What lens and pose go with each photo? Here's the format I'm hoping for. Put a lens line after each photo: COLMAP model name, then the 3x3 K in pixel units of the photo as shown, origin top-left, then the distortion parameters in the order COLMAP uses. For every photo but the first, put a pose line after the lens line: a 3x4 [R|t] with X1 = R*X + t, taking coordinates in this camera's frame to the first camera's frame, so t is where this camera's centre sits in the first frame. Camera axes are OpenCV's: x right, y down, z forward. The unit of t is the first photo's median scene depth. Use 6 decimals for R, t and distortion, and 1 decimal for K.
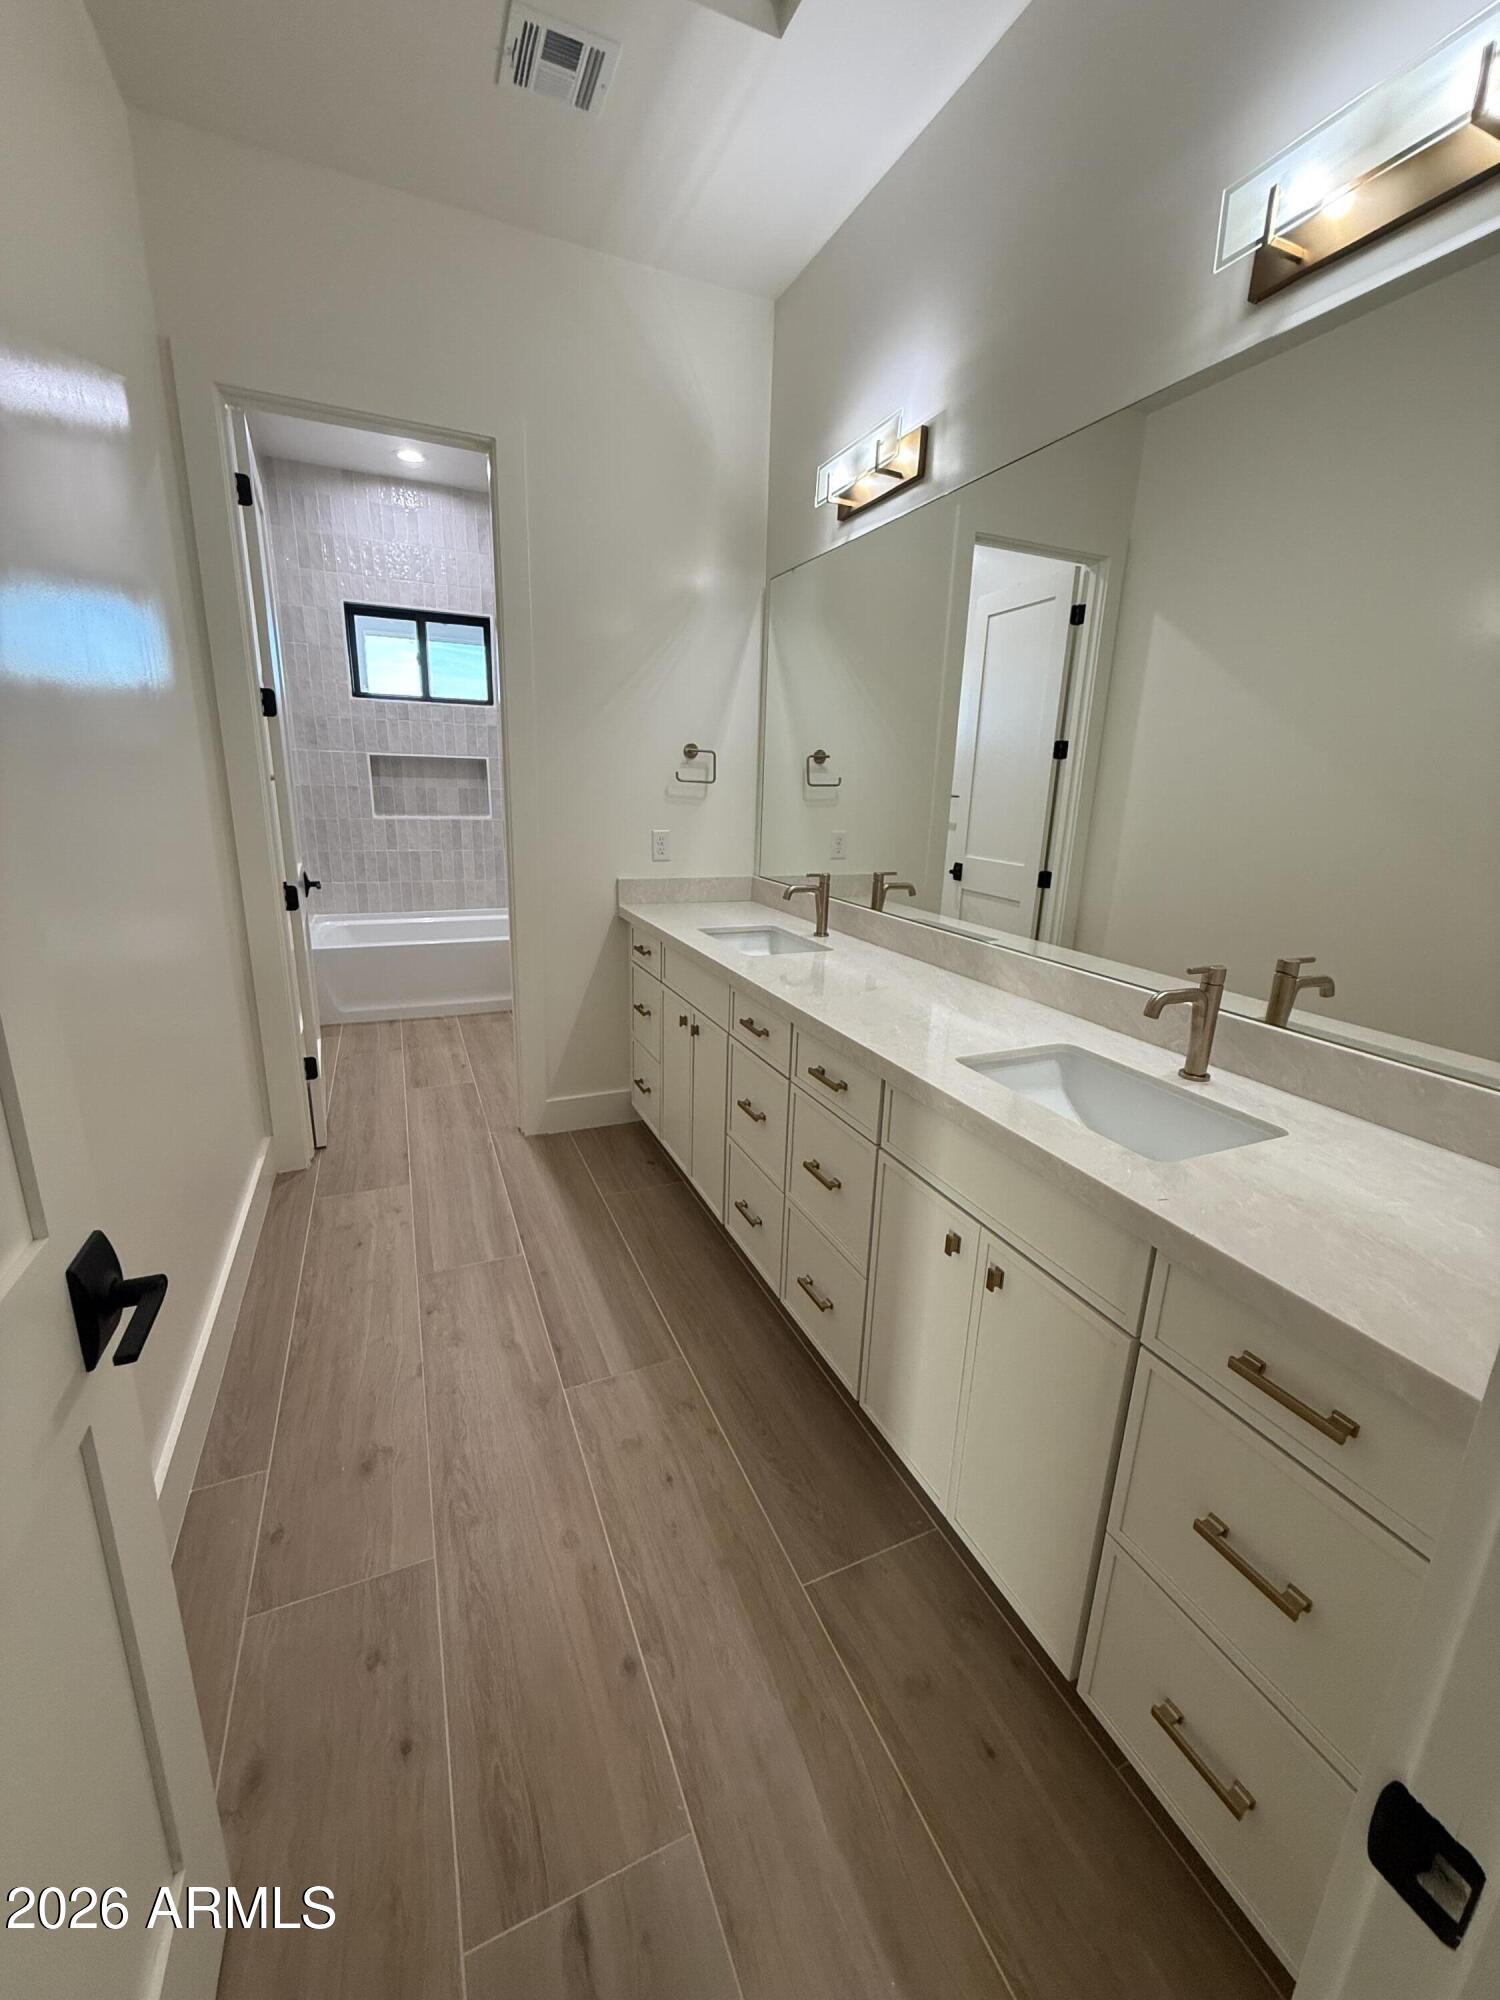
lens RADIAL K [[808.8, 0, 749.6], [0, 808.8, 998.5], [0, 0, 1]] dist [-0.000581, 0.000633]
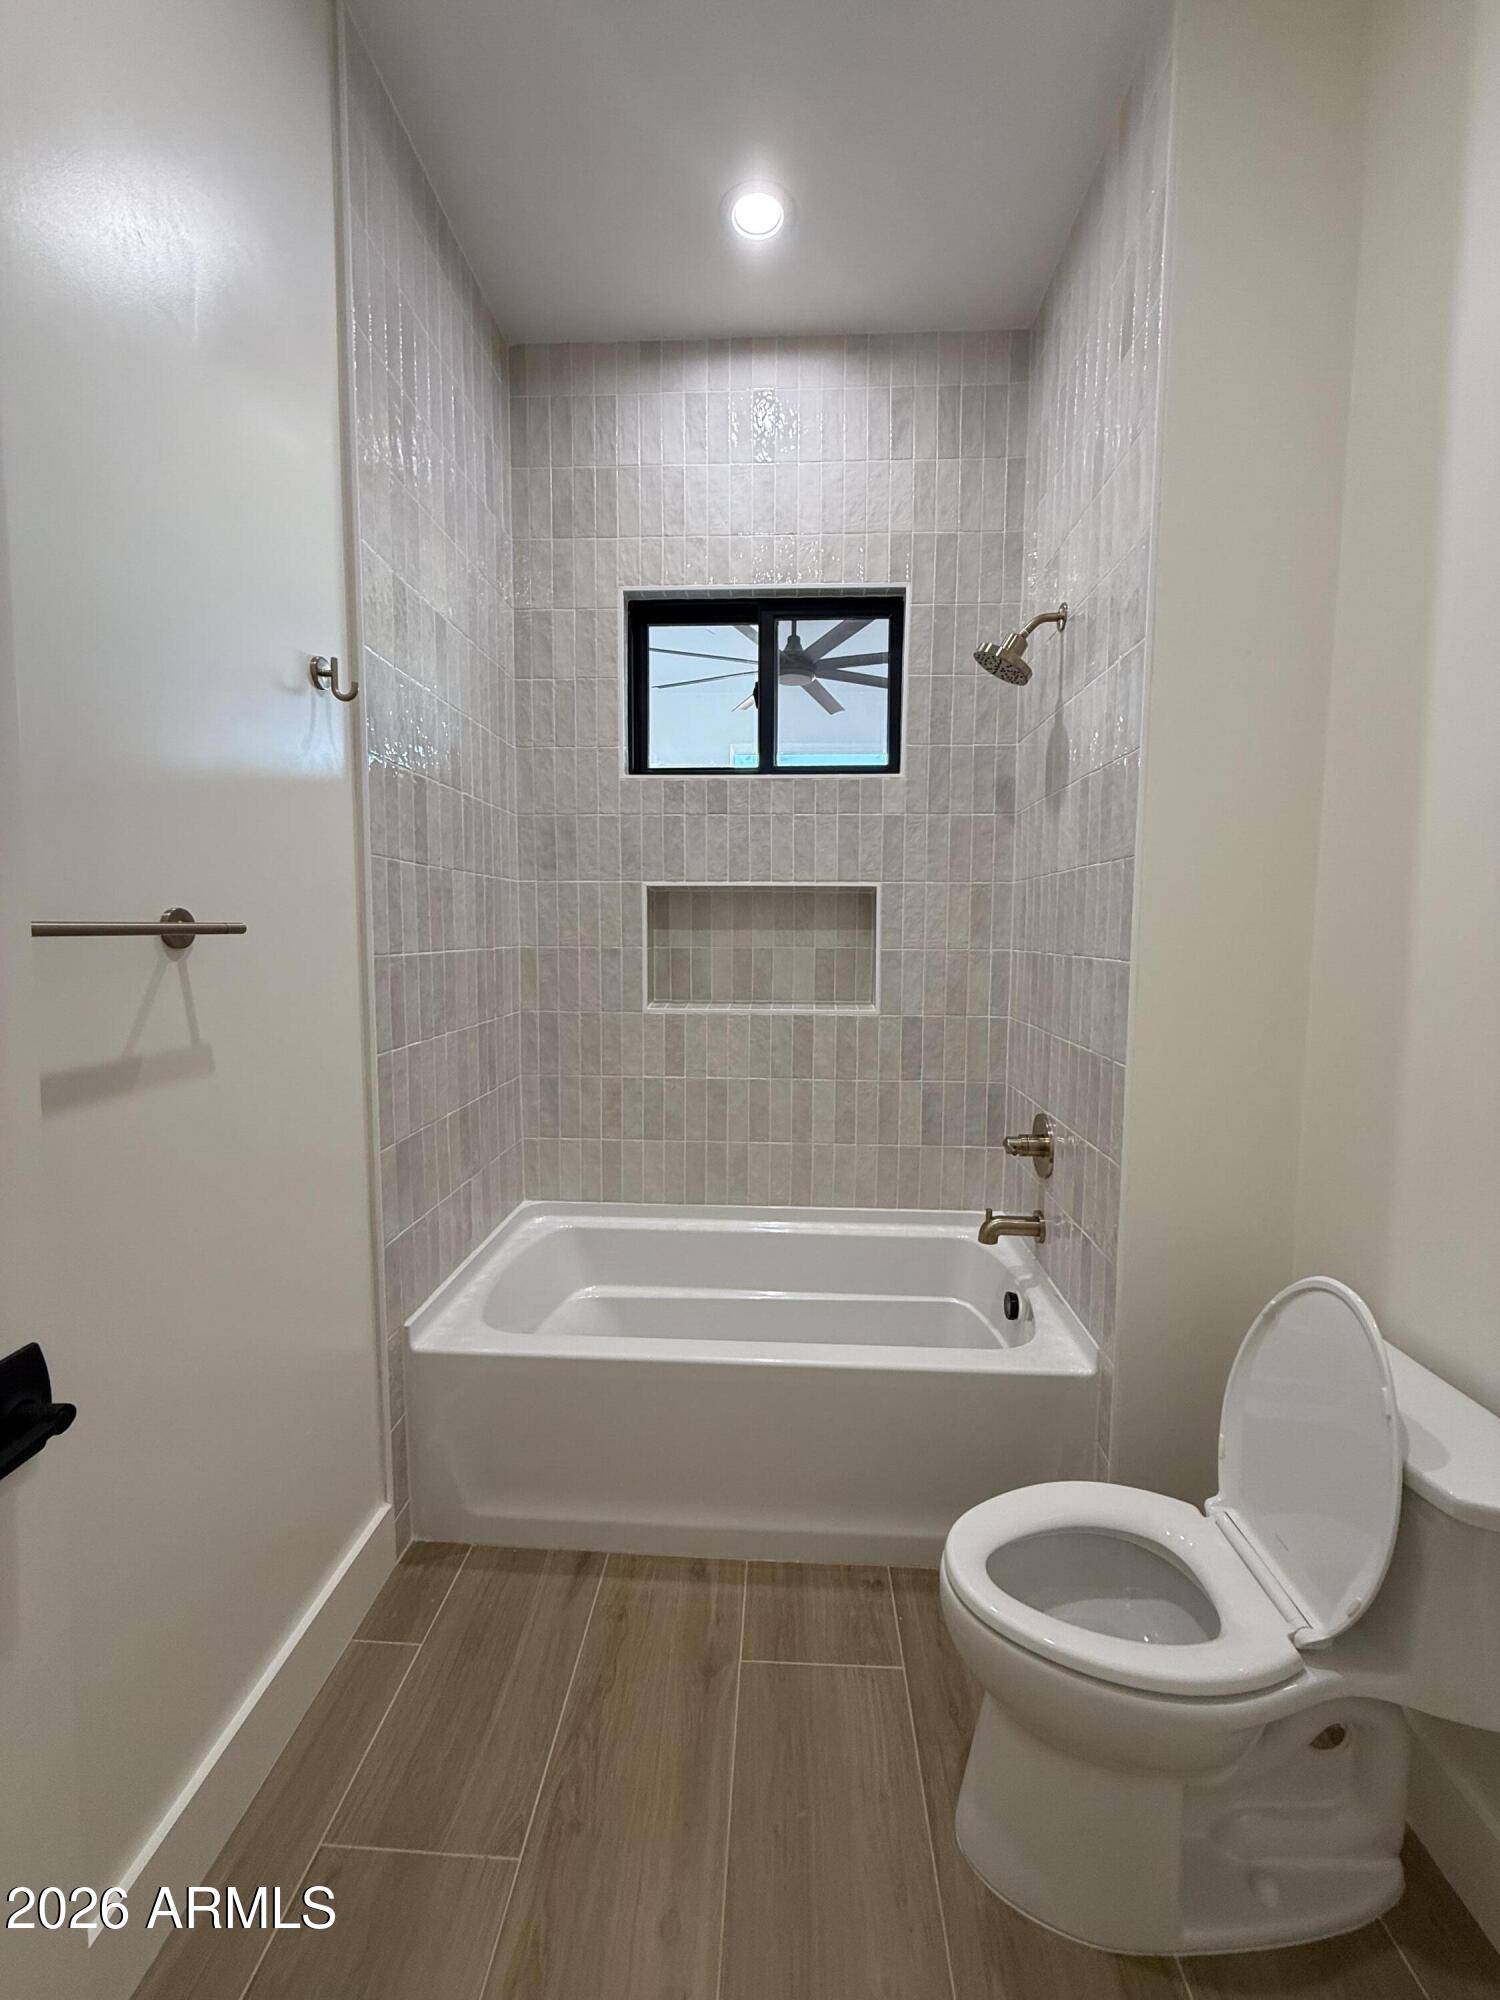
lens RADIAL K [[808.8, 0, 754.1], [0, 808.8, 1001.7], [0, 0, 1]] dist [-0.000581, 0.000633]
pose [[0.898713, 0.015583, -0.438261, -0.191504], [-0.092291, 0.983708, -0.154277, -0.159068], [0.428717, 0.179098, 0.885509, 0.592637]]
